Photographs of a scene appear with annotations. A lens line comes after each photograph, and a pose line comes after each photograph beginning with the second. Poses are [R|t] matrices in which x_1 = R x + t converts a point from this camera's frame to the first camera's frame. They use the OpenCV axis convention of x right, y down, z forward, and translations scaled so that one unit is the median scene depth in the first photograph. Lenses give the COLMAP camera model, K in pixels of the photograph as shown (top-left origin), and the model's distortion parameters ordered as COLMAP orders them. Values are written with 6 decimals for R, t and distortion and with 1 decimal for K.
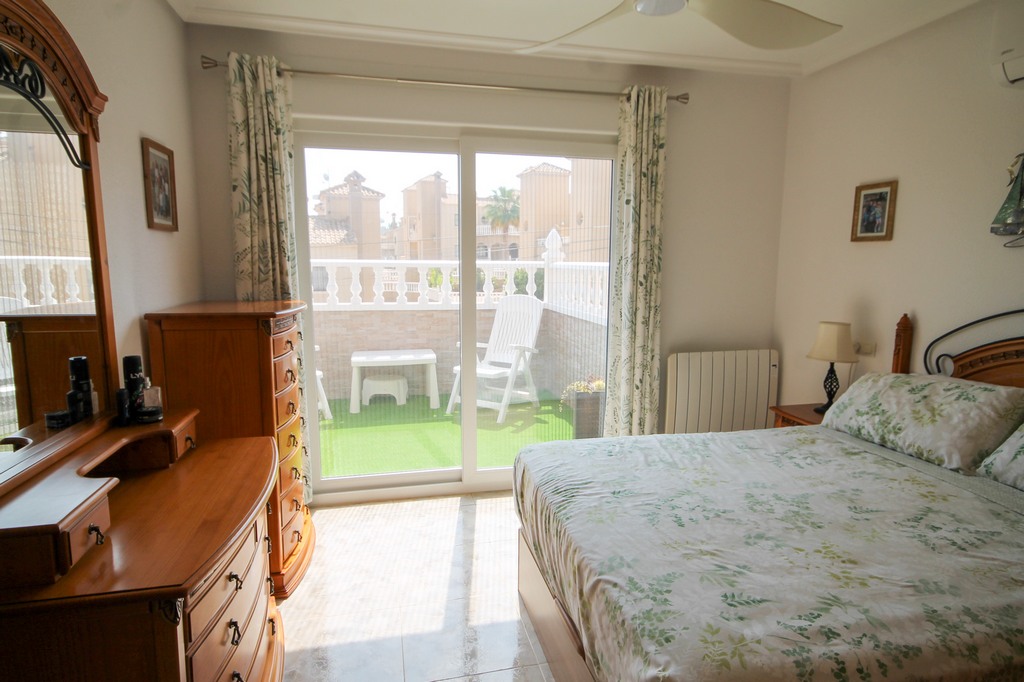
lens RADIAL K [[592.2, 0, 512.0], [0, 592.2, 341.0], [0, 0, 1]] dist [0.004702, 0.000974]
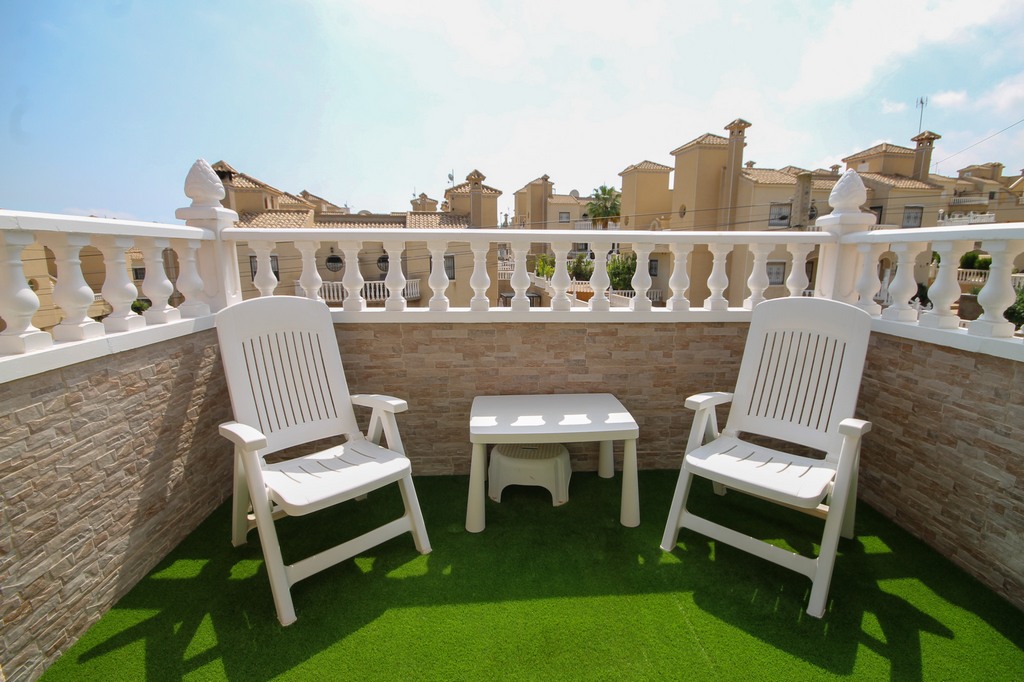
lens RADIAL K [[487.0, 0, 517.7], [0, 487.0, 341.5], [0, 0, 1]] dist [0.003507, 0.000259]
pose [[0.985720, 0.026427, -0.166306, -0.303218], [-0.019263, 0.998822, 0.044546, -0.108089], [0.167288, -0.040706, 0.985067, 1.111066]]
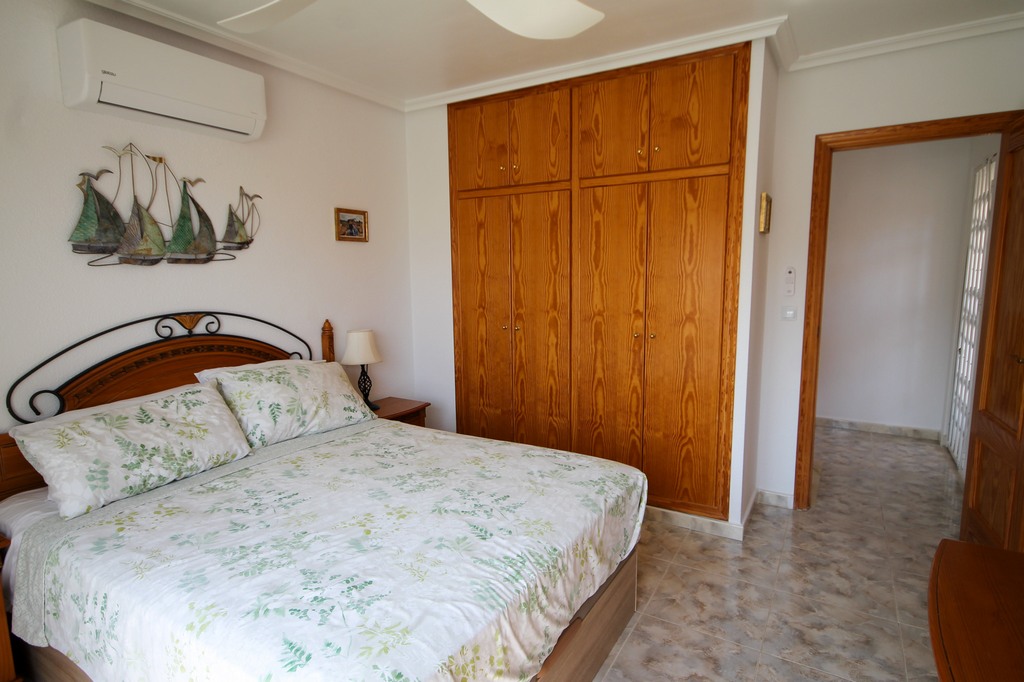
lens RADIAL K [[545.8, 0, 516.8], [0, 545.8, 343.9], [0, 0, 1]] dist [0.002125, 0.000614]
pose [[-0.725246, -0.091024, 0.682446, -0.267880], [0.101876, 0.966122, 0.237126, -0.147050], [-0.680910, 0.241500, -0.691404, 0.970647]]
